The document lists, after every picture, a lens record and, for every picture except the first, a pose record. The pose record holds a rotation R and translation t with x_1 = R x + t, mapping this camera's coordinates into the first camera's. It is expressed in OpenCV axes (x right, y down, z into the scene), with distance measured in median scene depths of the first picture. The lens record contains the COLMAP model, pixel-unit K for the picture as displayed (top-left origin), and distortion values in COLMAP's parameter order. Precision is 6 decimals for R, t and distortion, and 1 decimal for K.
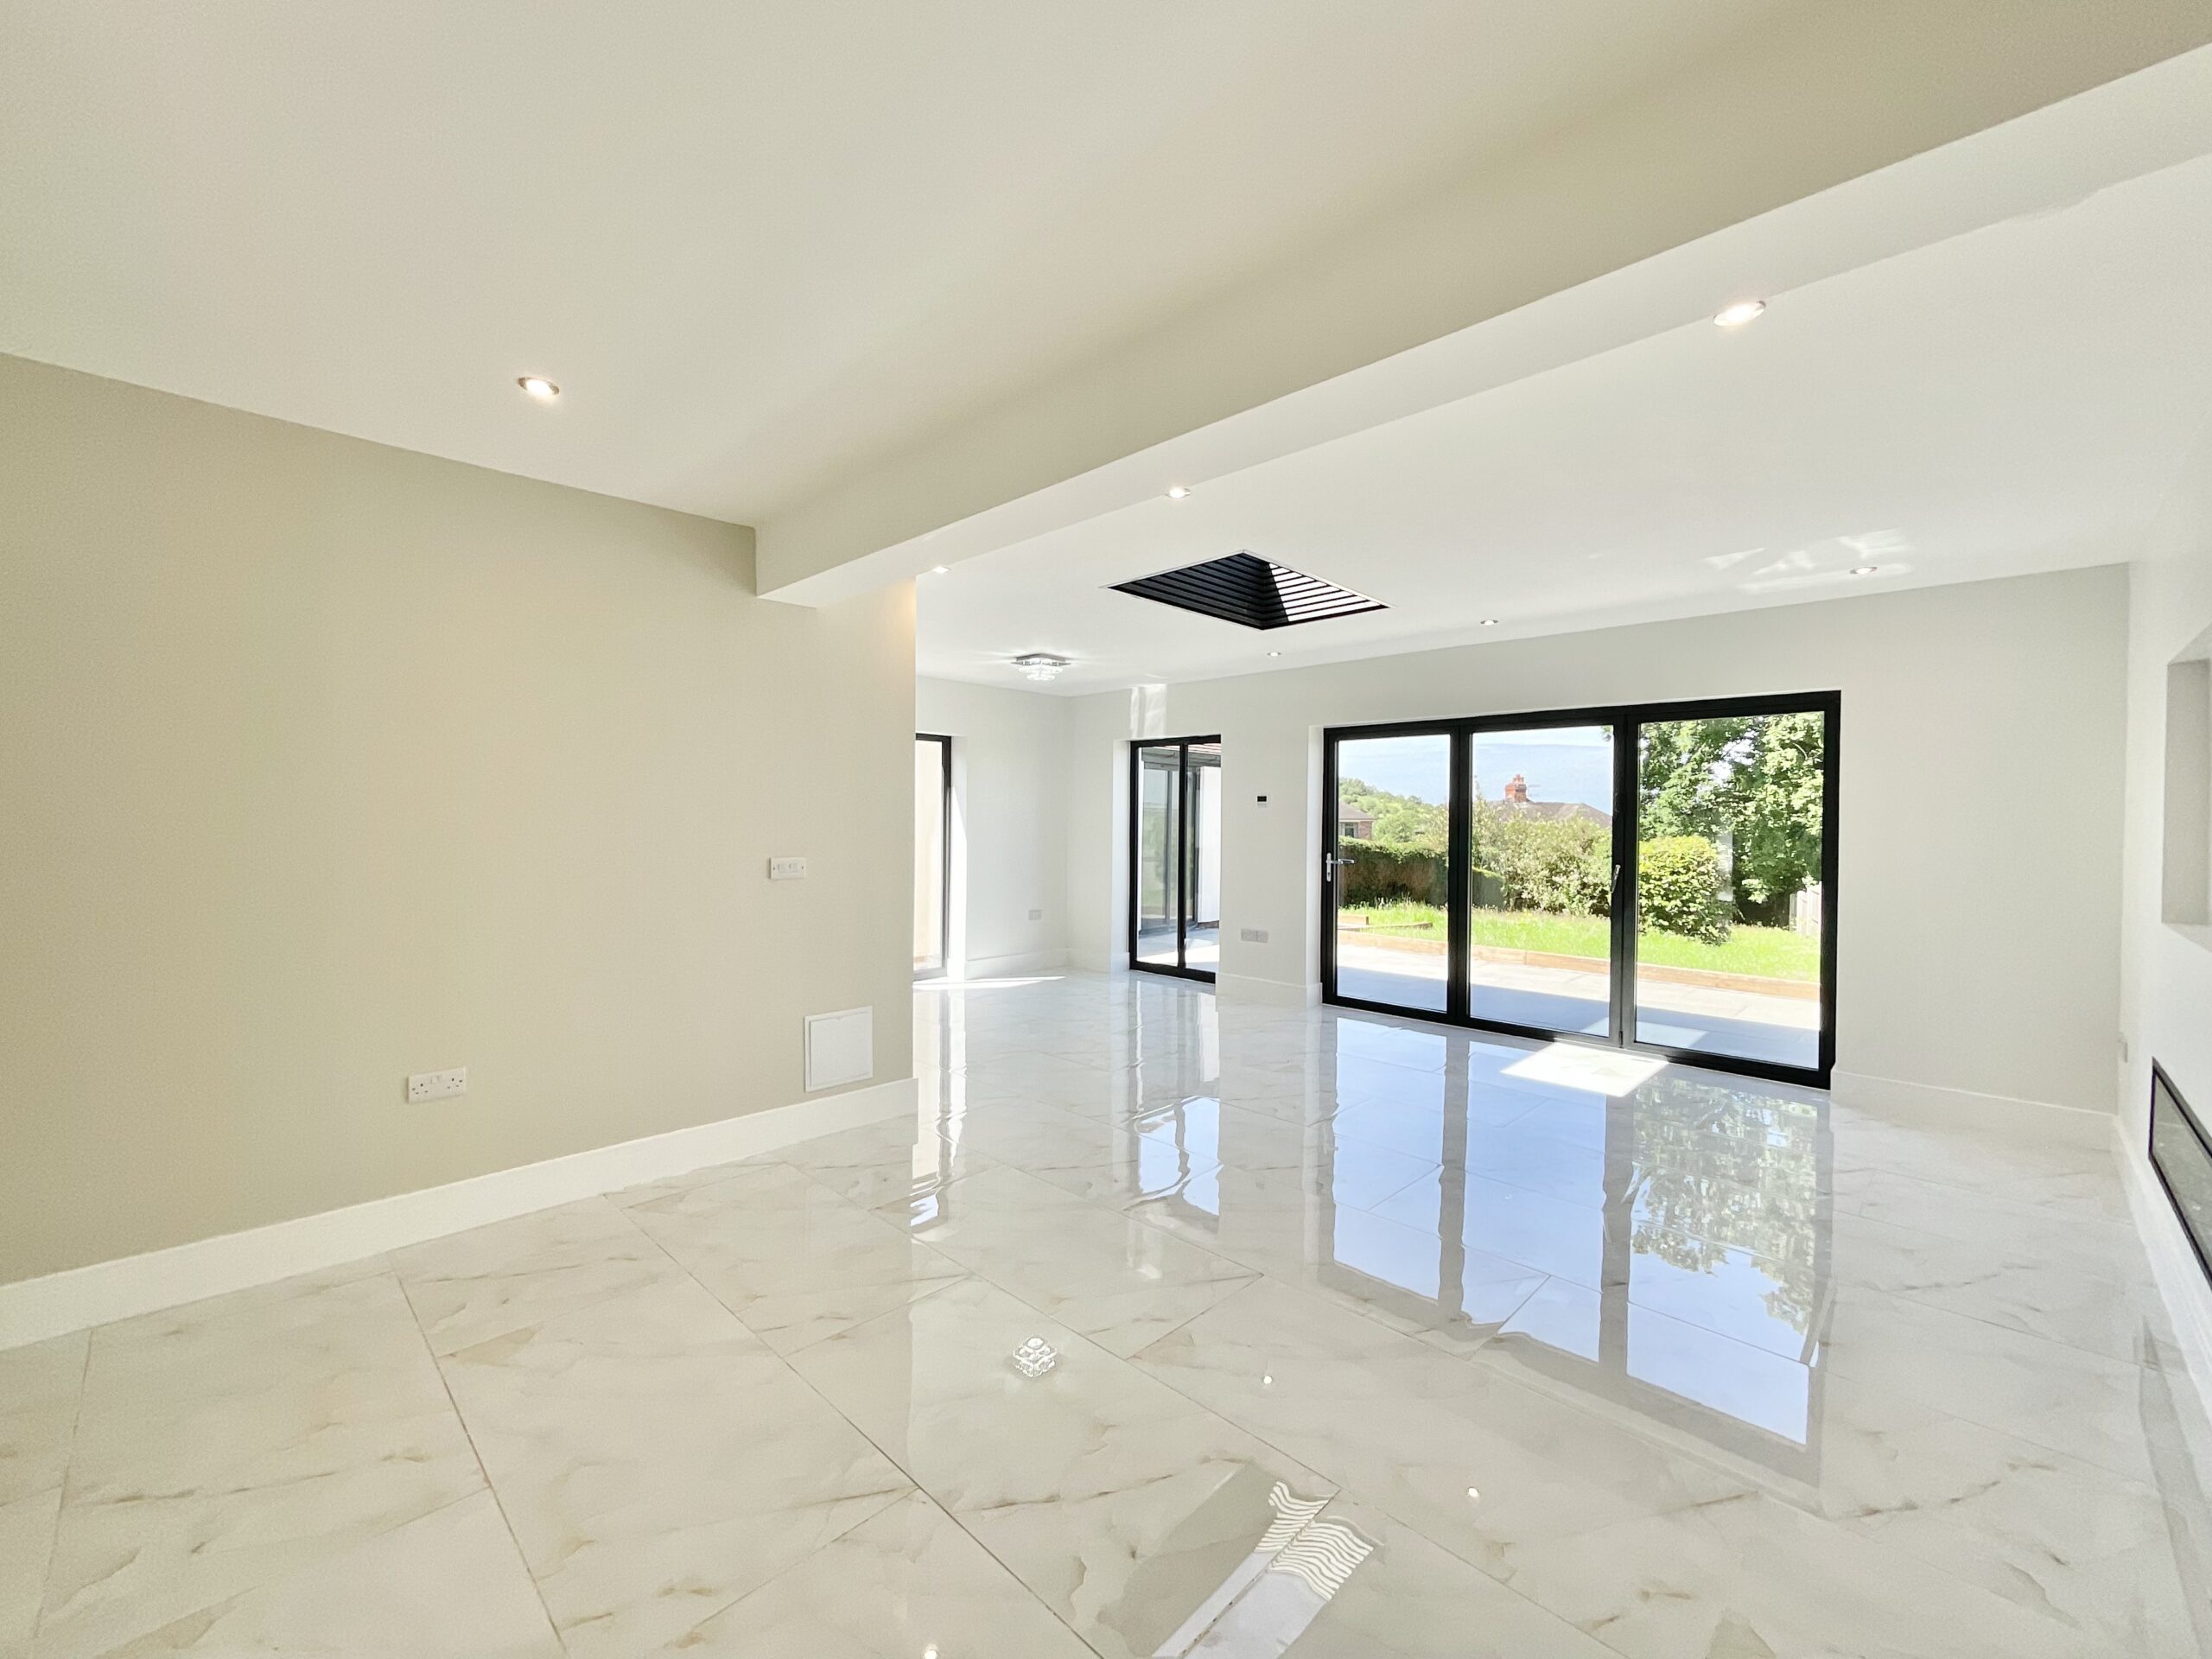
lens RADIAL K [[903.7, 0, 1113.5], [0, 903.7, 826.2], [0, 0, 1]] dist [0.001156, -0.001328]
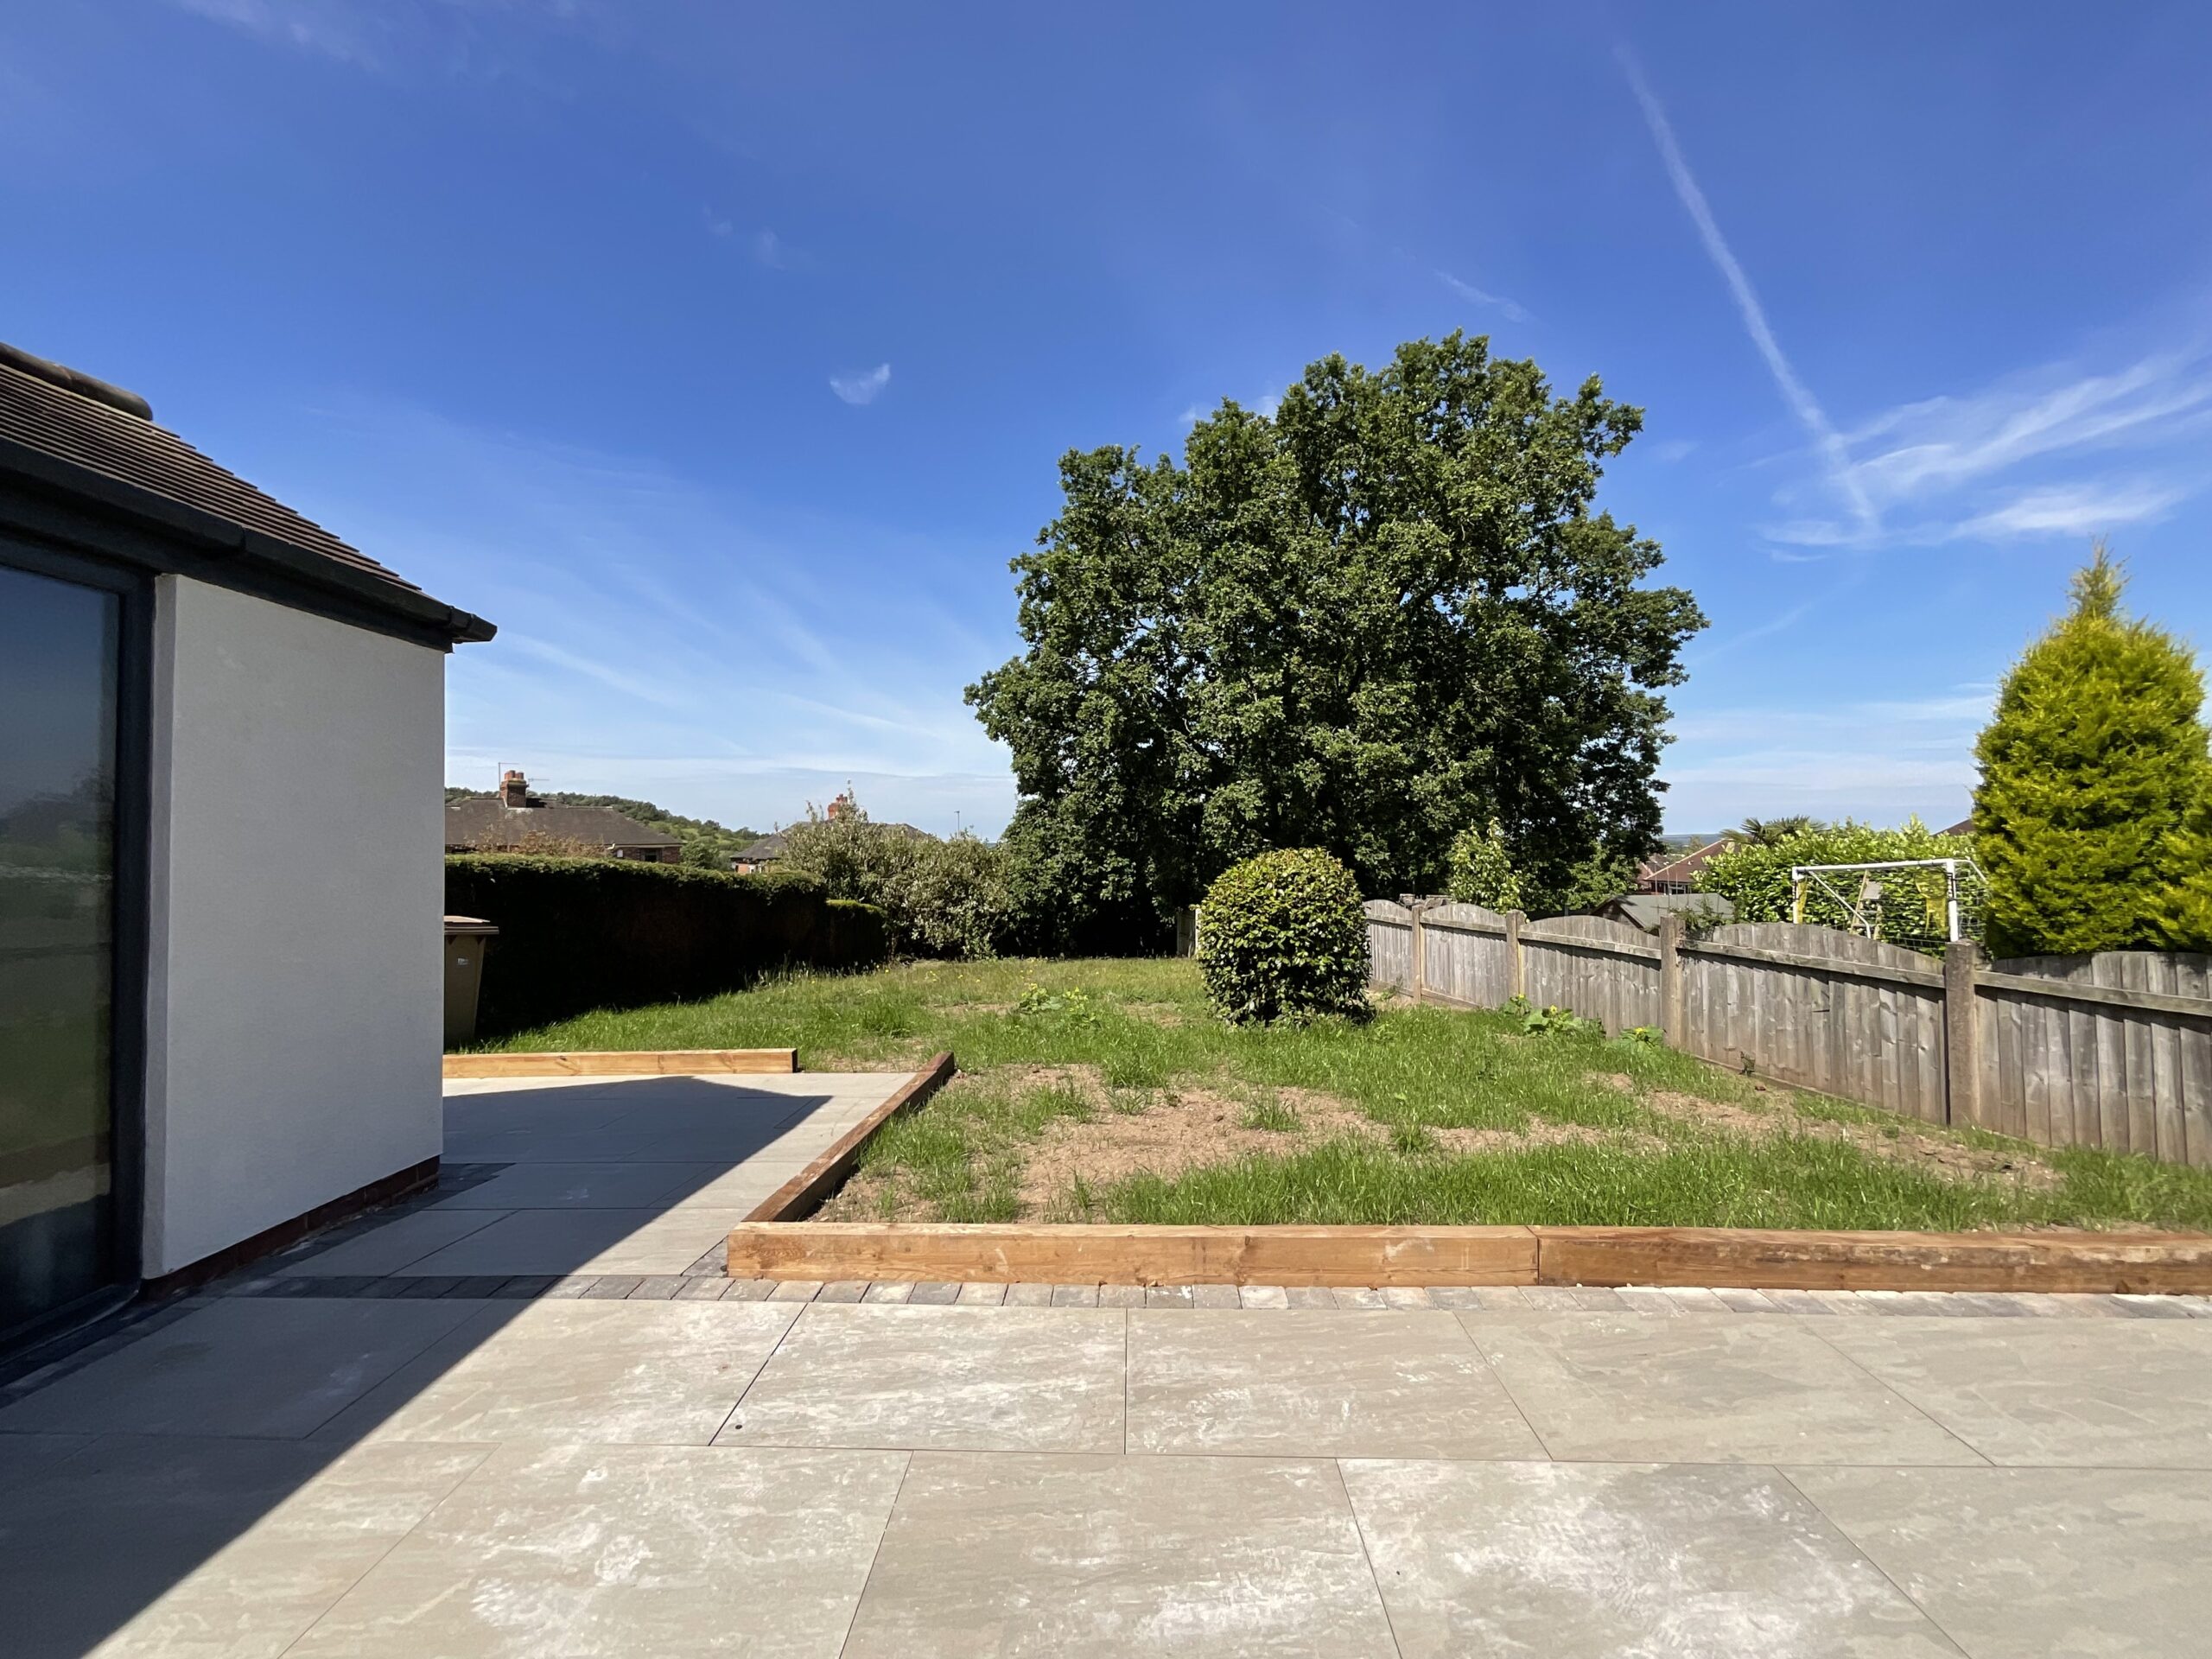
lens RADIAL K [[903.7, 0, 1093.0], [0, 903.7, 830.8], [0, 0, 1]] dist [0.001156, -0.001328]
pose [[0.750041, -0.006274, 0.661361, 0.176207], [0.021865, 0.999644, -0.015313, 0.009702], [-0.661029, 0.025946, 0.749911, 1.001508]]
